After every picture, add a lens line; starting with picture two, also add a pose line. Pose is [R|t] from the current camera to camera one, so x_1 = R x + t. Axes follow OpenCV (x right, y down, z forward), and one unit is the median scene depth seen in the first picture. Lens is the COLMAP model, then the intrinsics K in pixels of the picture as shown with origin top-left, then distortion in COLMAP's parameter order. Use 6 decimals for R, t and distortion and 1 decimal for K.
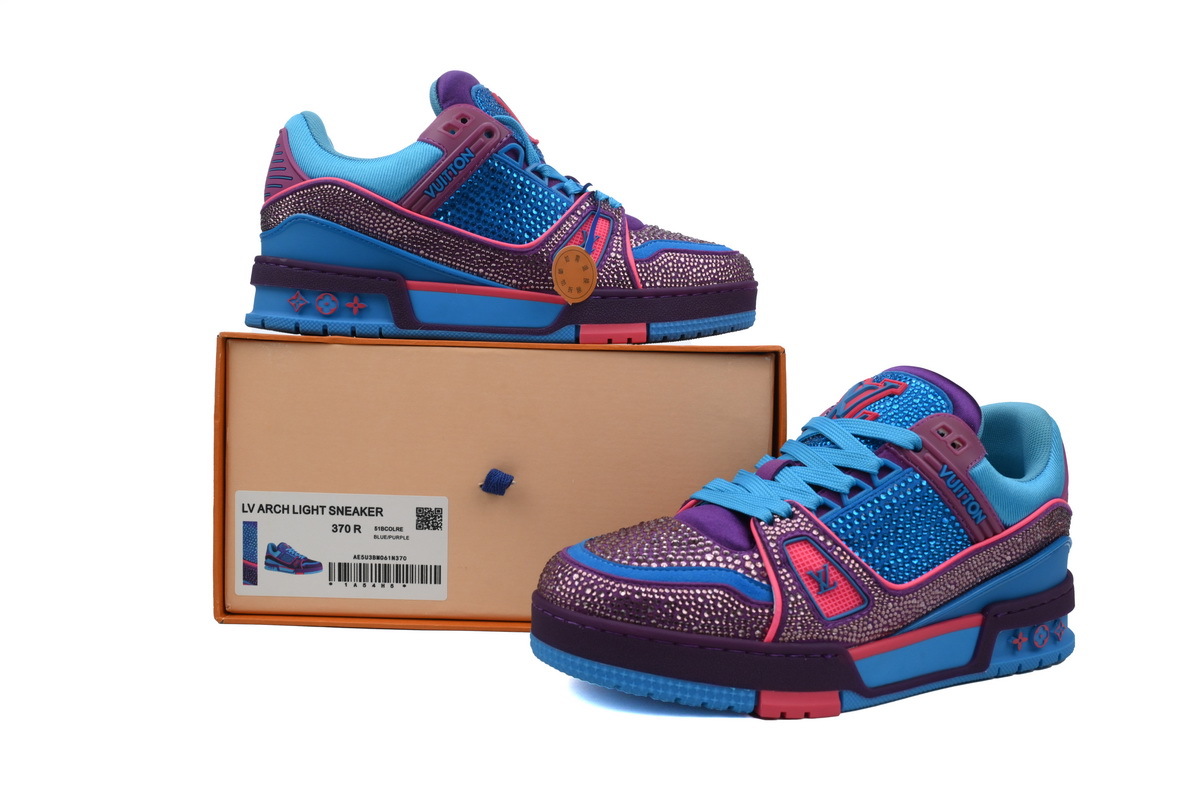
lens RADIAL K [[1029.9, 0, 600.0], [0, 1029.9, 400.0], [0, 0, 1]] dist [-0.000619, 0.003349]
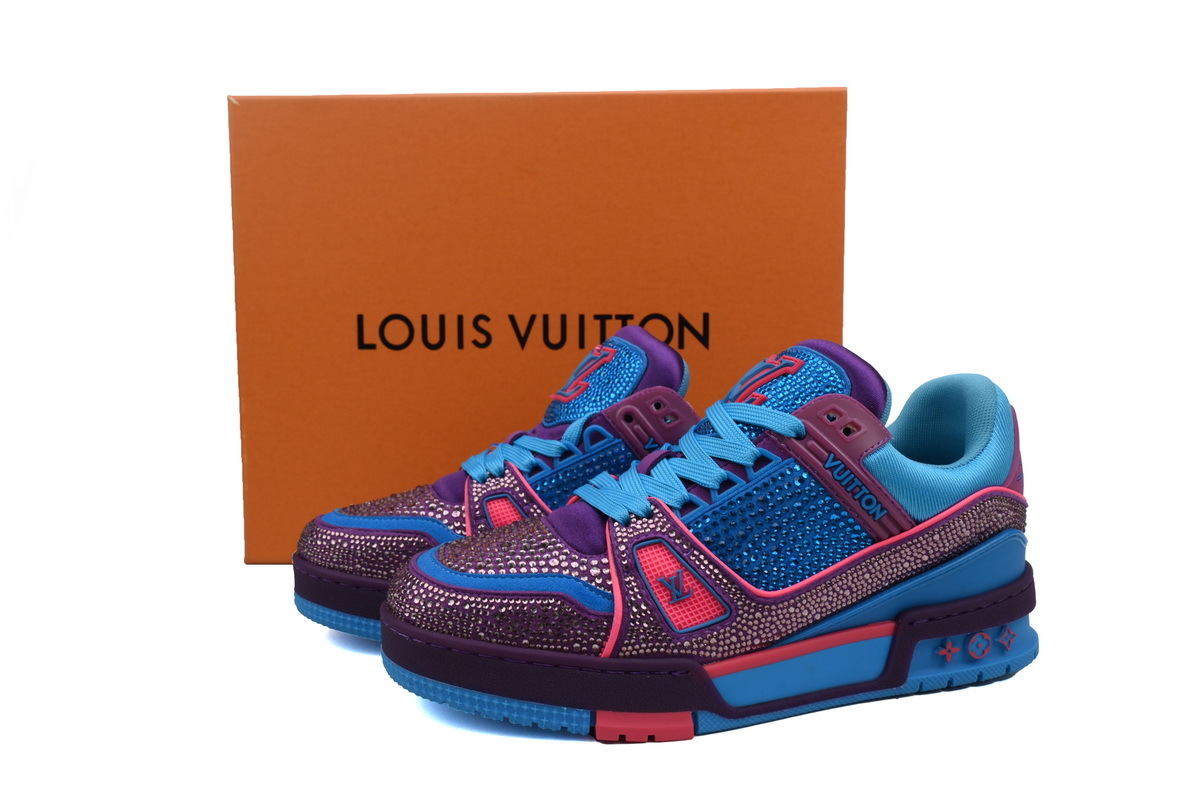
lens RADIAL K [[1029.9, 0, 600.0], [0, 1029.9, 400.0], [0, 0, 1]] dist [-0.000619, 0.003349]
pose [[0.982434, -0.033624, -0.183556, 0.317121], [0.039829, 0.998749, 0.030225, -0.017421], [0.182310, -0.037005, 0.982545, 0.113202]]
